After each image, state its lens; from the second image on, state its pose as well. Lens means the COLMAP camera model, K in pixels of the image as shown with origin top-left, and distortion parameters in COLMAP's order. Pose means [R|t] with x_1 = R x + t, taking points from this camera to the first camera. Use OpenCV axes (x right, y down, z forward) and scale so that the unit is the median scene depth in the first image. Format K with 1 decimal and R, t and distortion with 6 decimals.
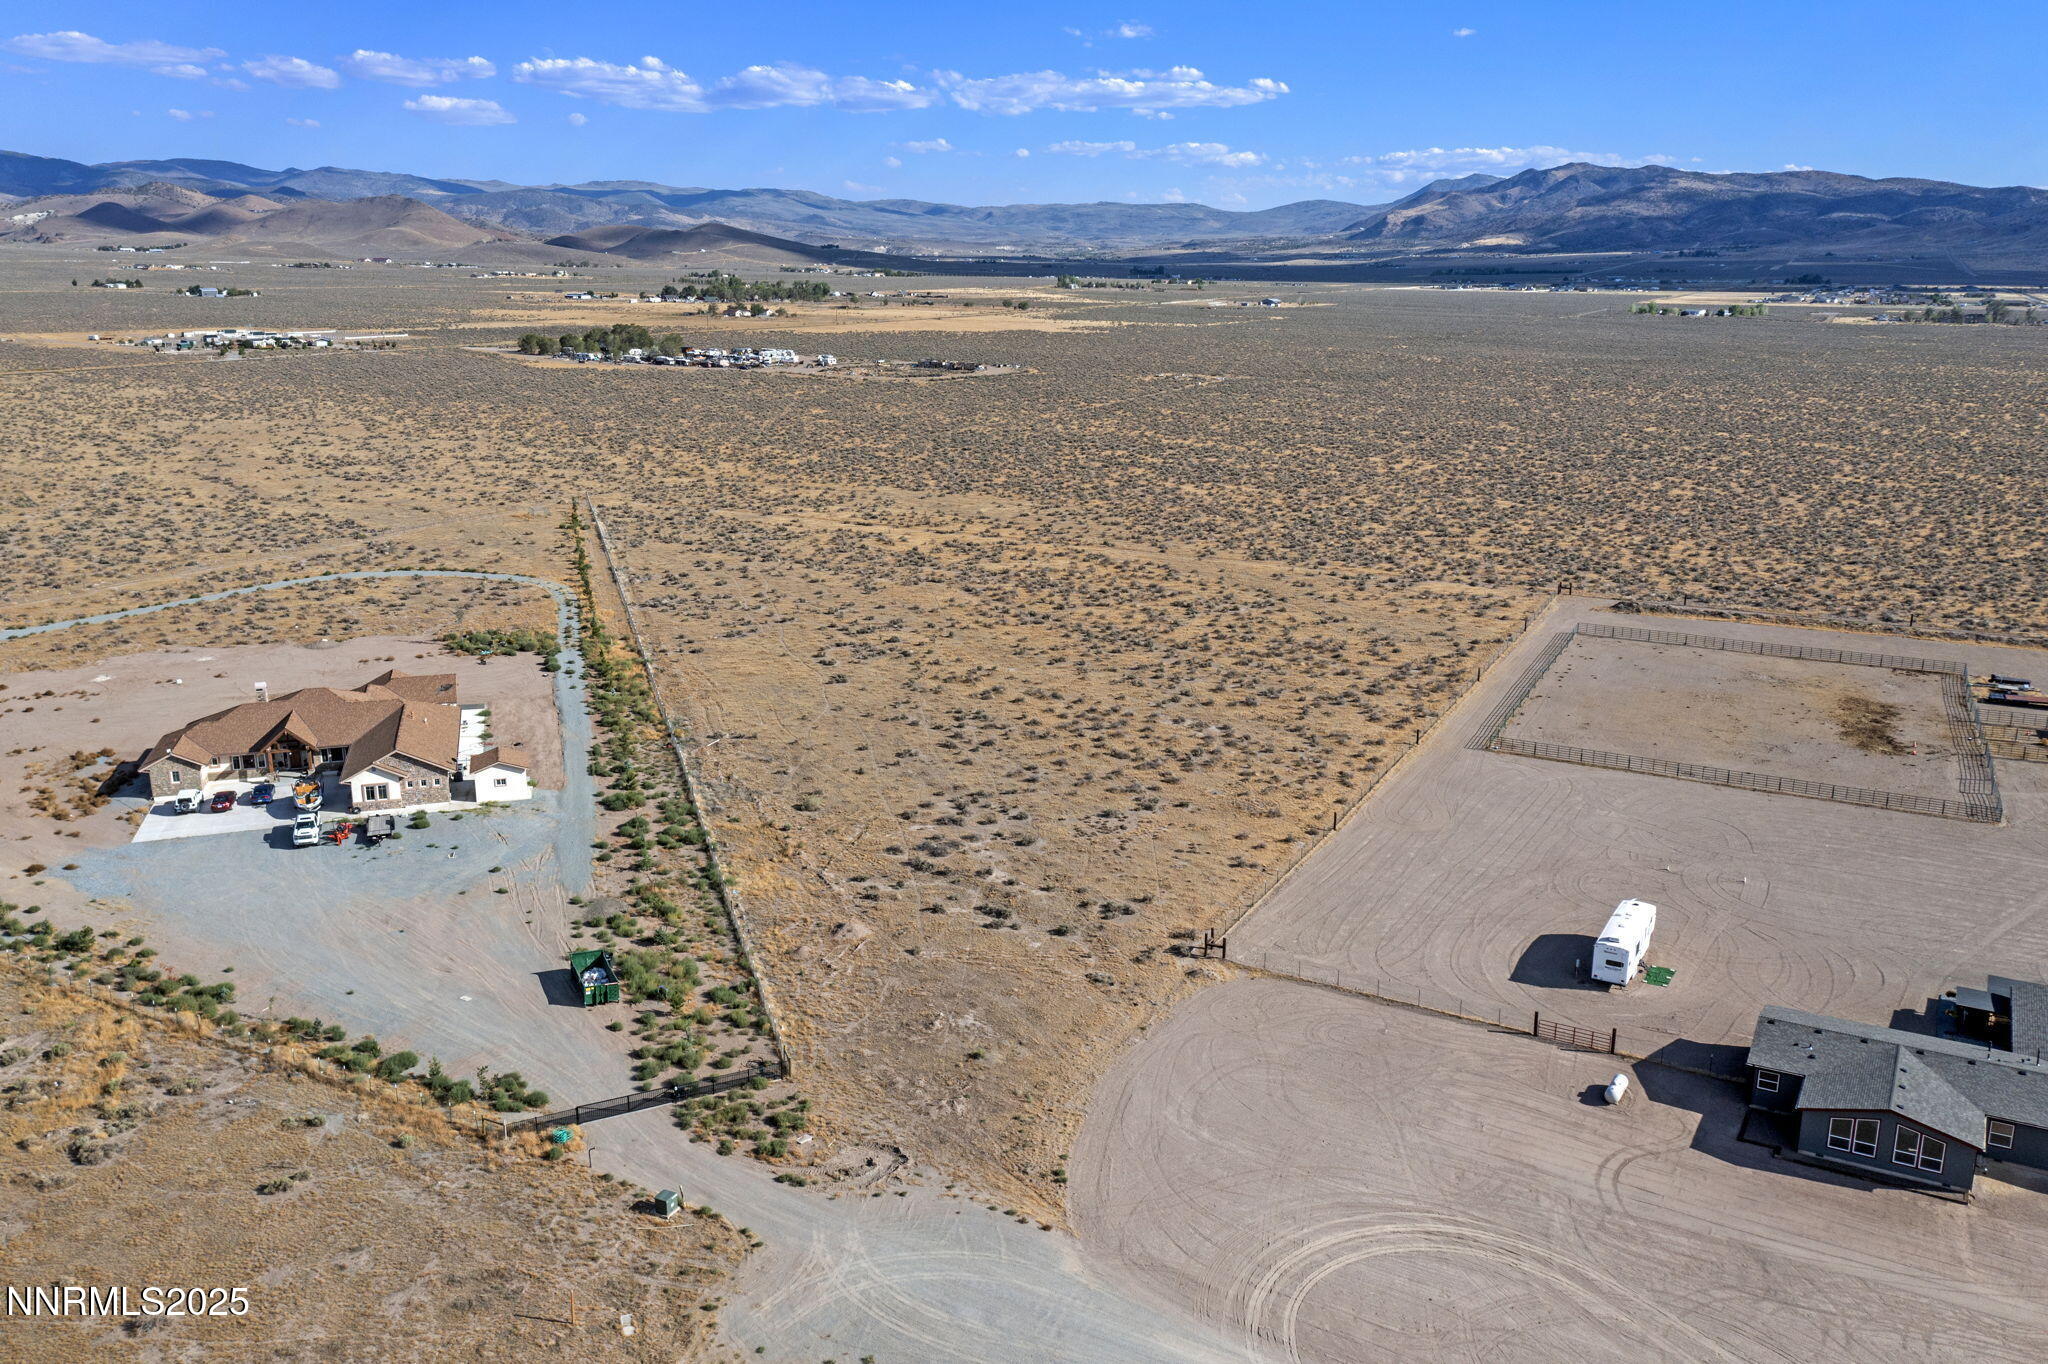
lens RADIAL K [[1609.9, 0, 1027.0], [0, 1609.9, 670.9], [0, 0, 1]] dist [-0.009460, 0.007214]
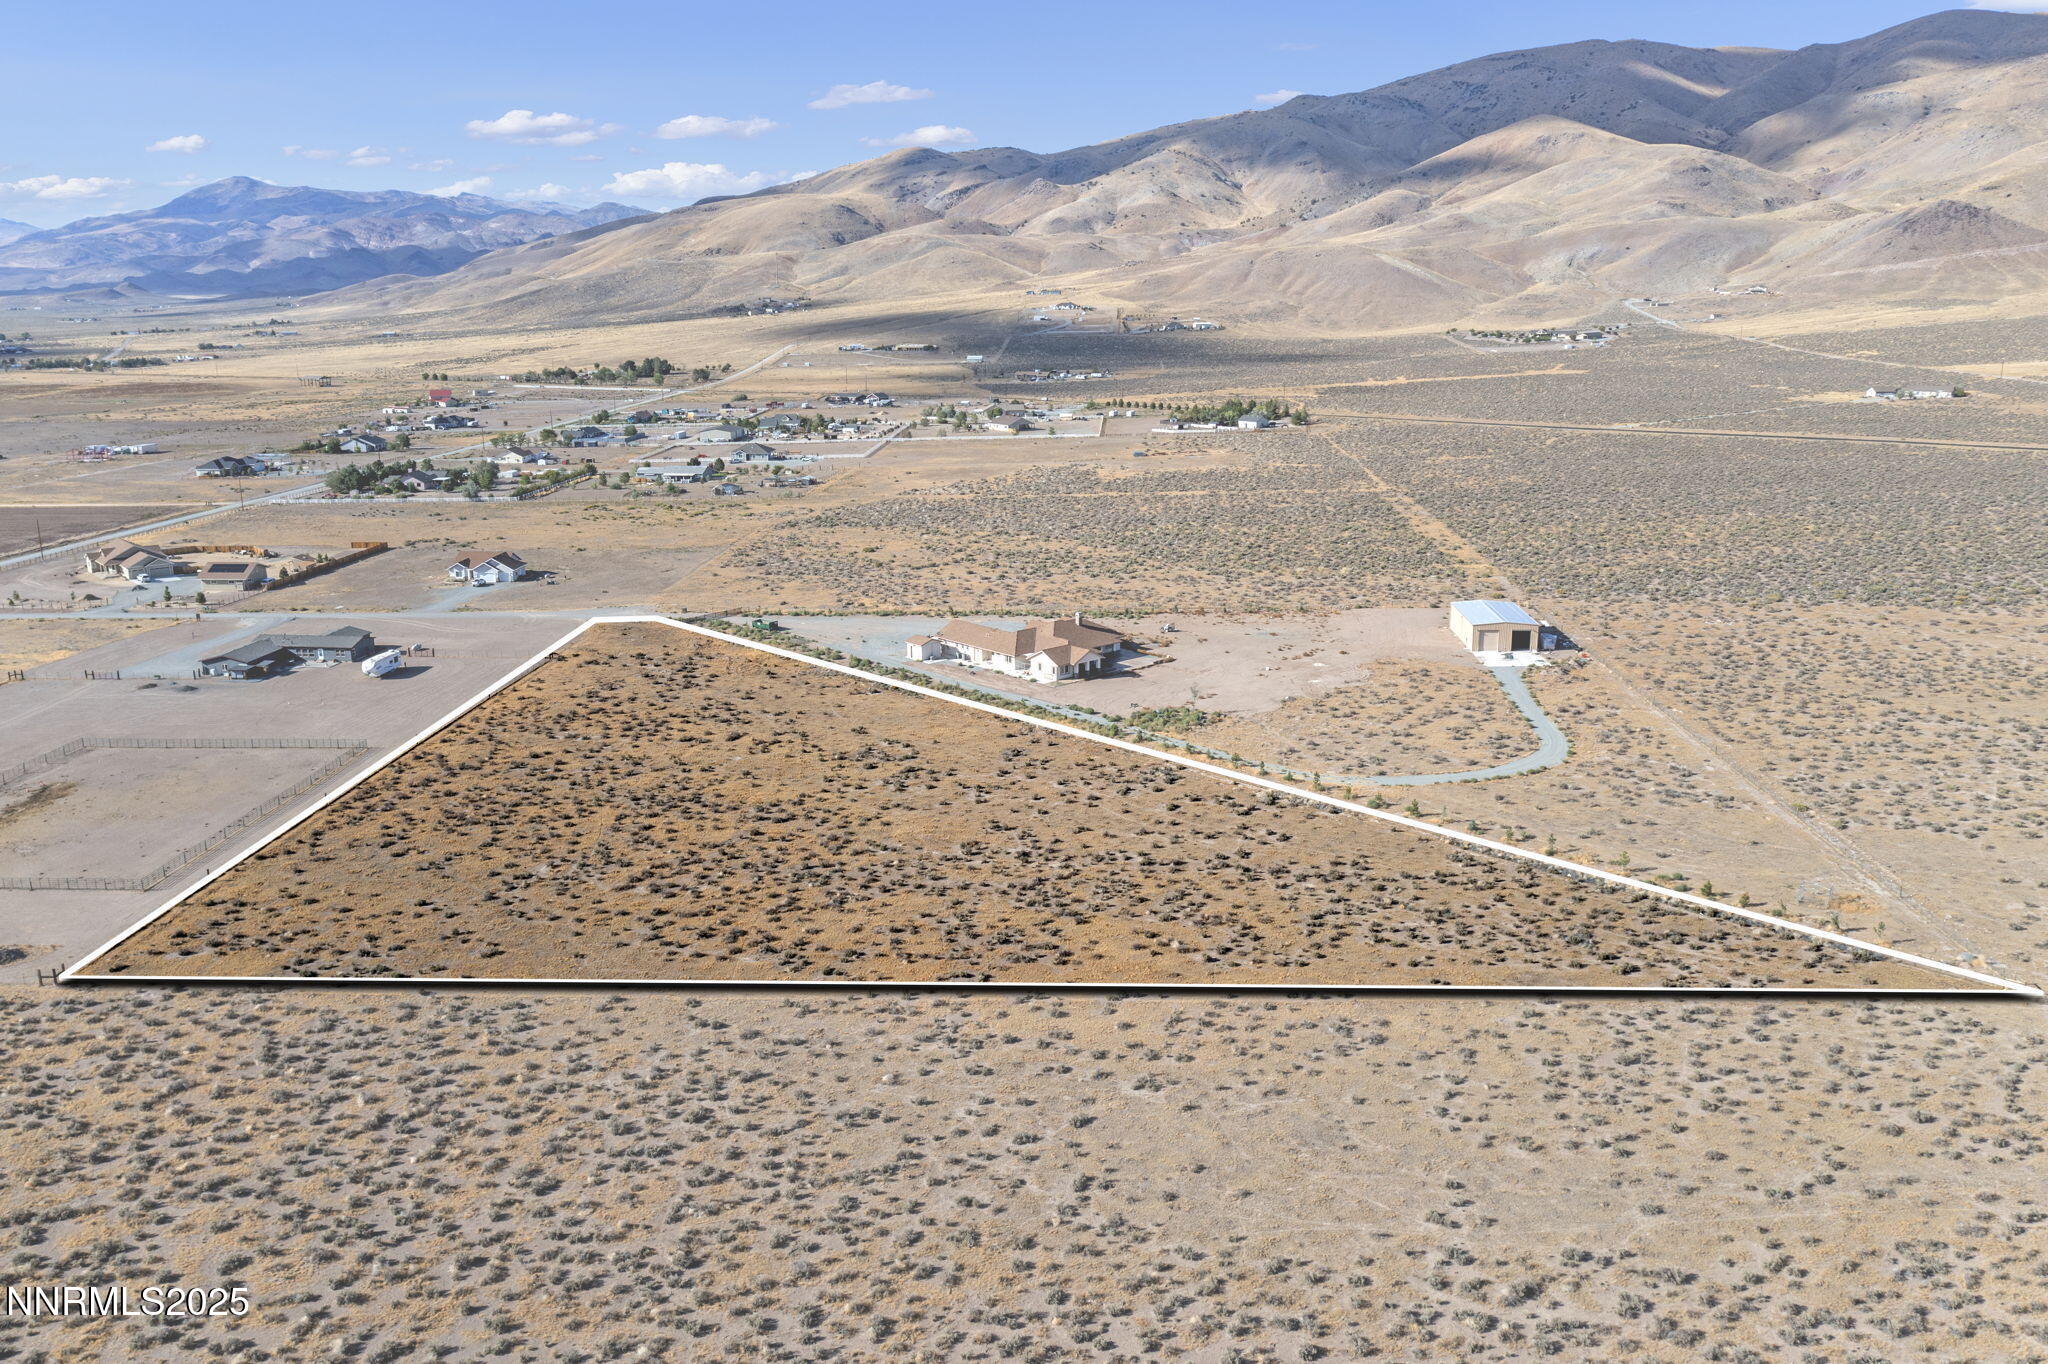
lens RADIAL K [[1609.9, 0, 1027.2], [0, 1609.9, 676.1], [0, 0, 1]] dist [-0.009460, 0.007214]
pose [[-0.912290, 0.105007, -0.395854, 0.327845], [-0.092905, 0.888310, 0.449749, -0.764703], [0.398868, 0.447078, -0.800641, 2.512729]]
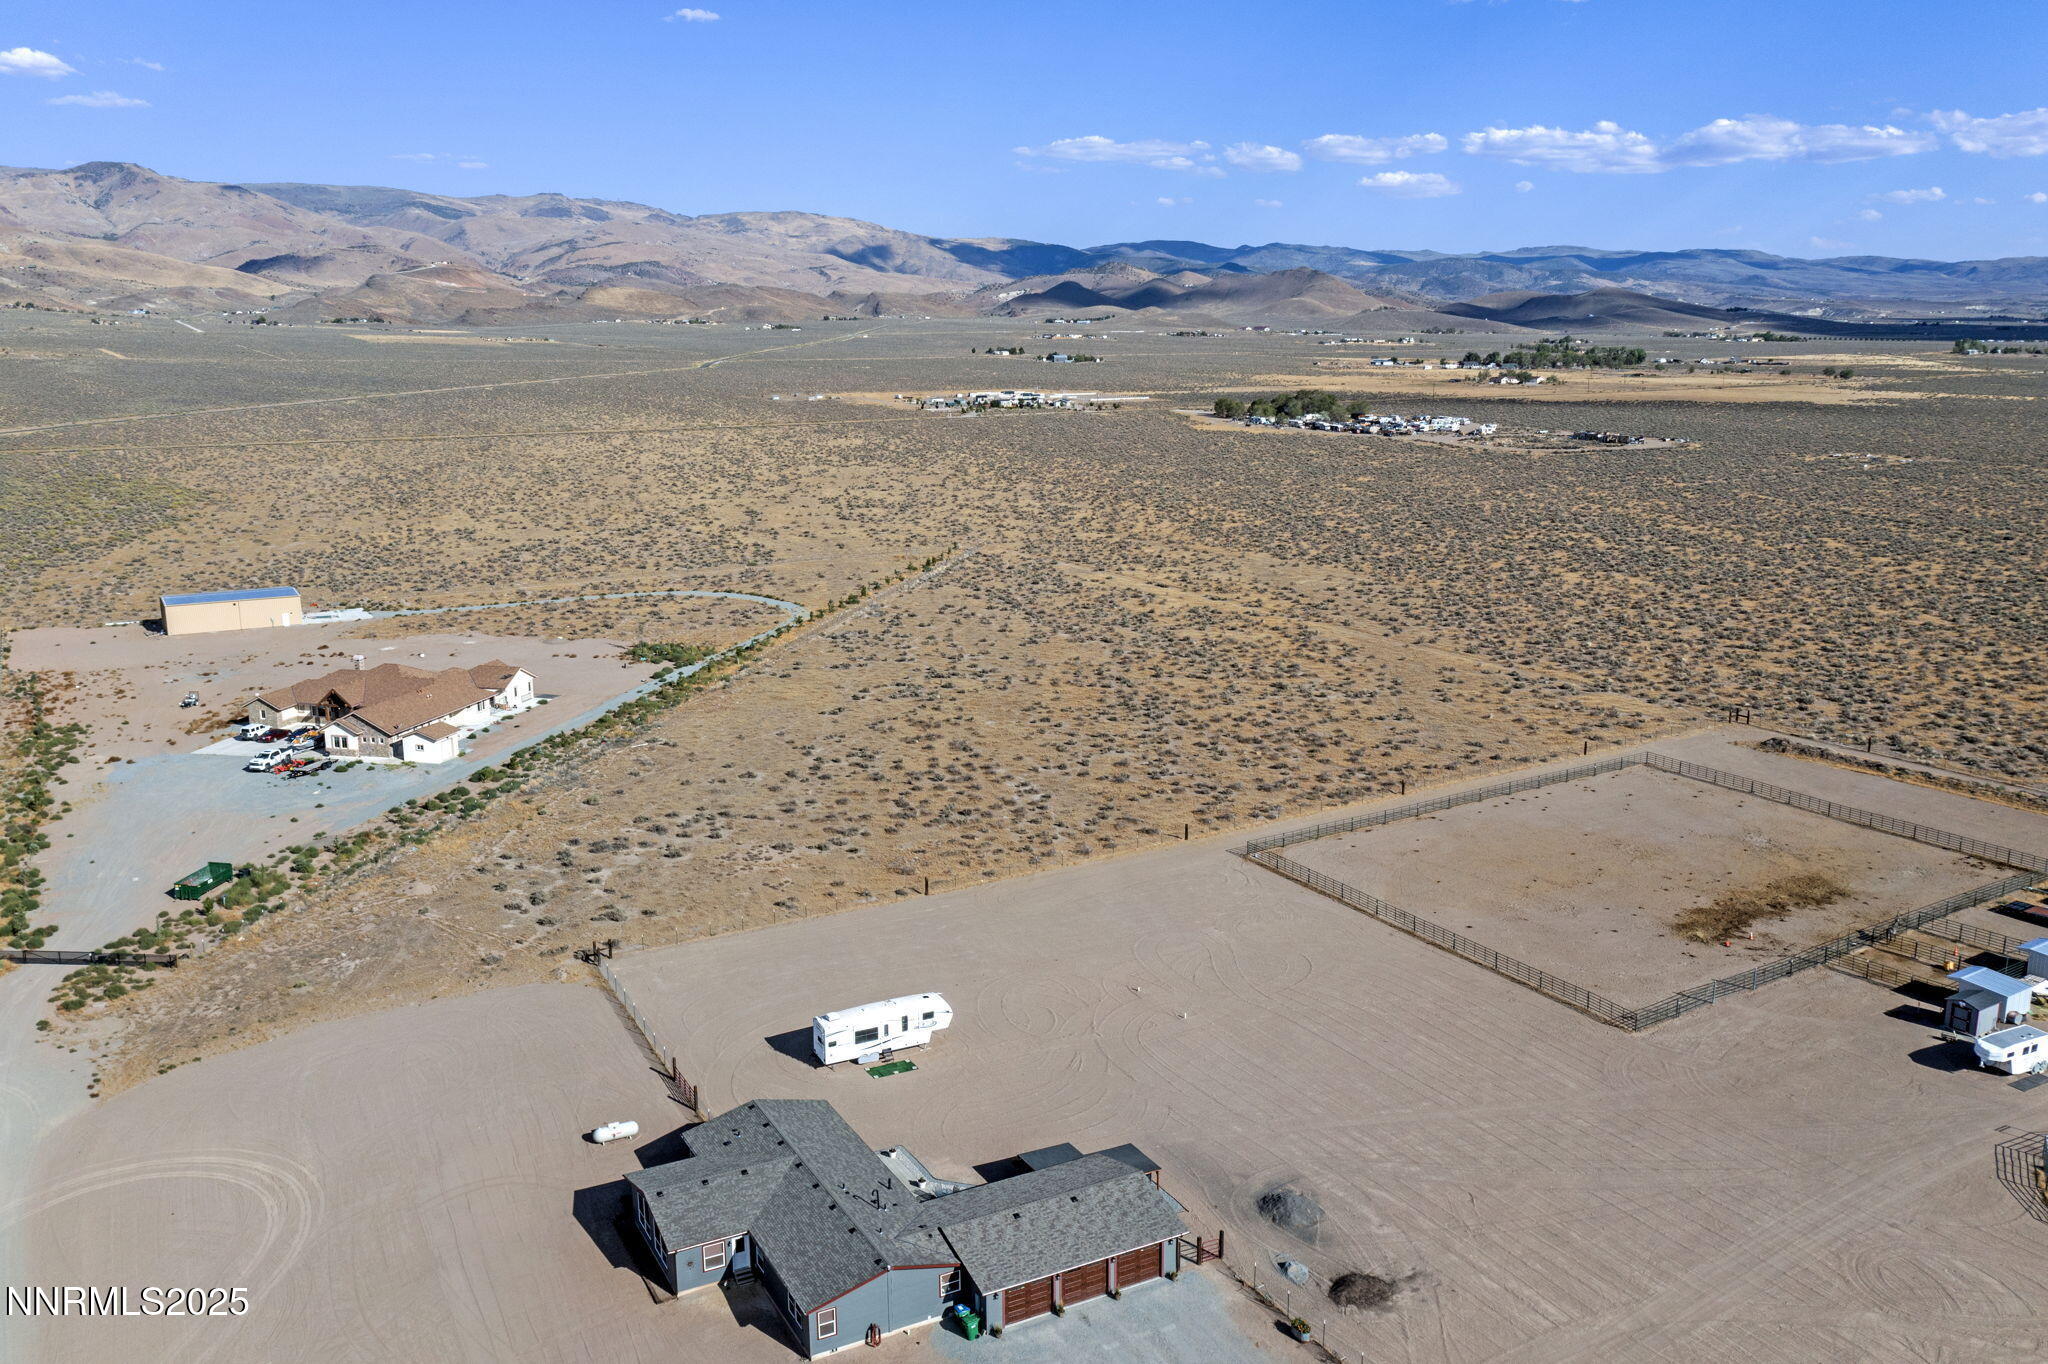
lens RADIAL K [[1609.9, 0, 1022.6], [0, 1609.9, 673.7], [0, 0, 1]] dist [-0.009460, 0.007214]
pose [[0.852240, 0.100463, -0.513414, 0.677165], [-0.119650, 0.992807, -0.004345, -0.037795], [0.509285, 0.065133, 0.858130, 0.137650]]
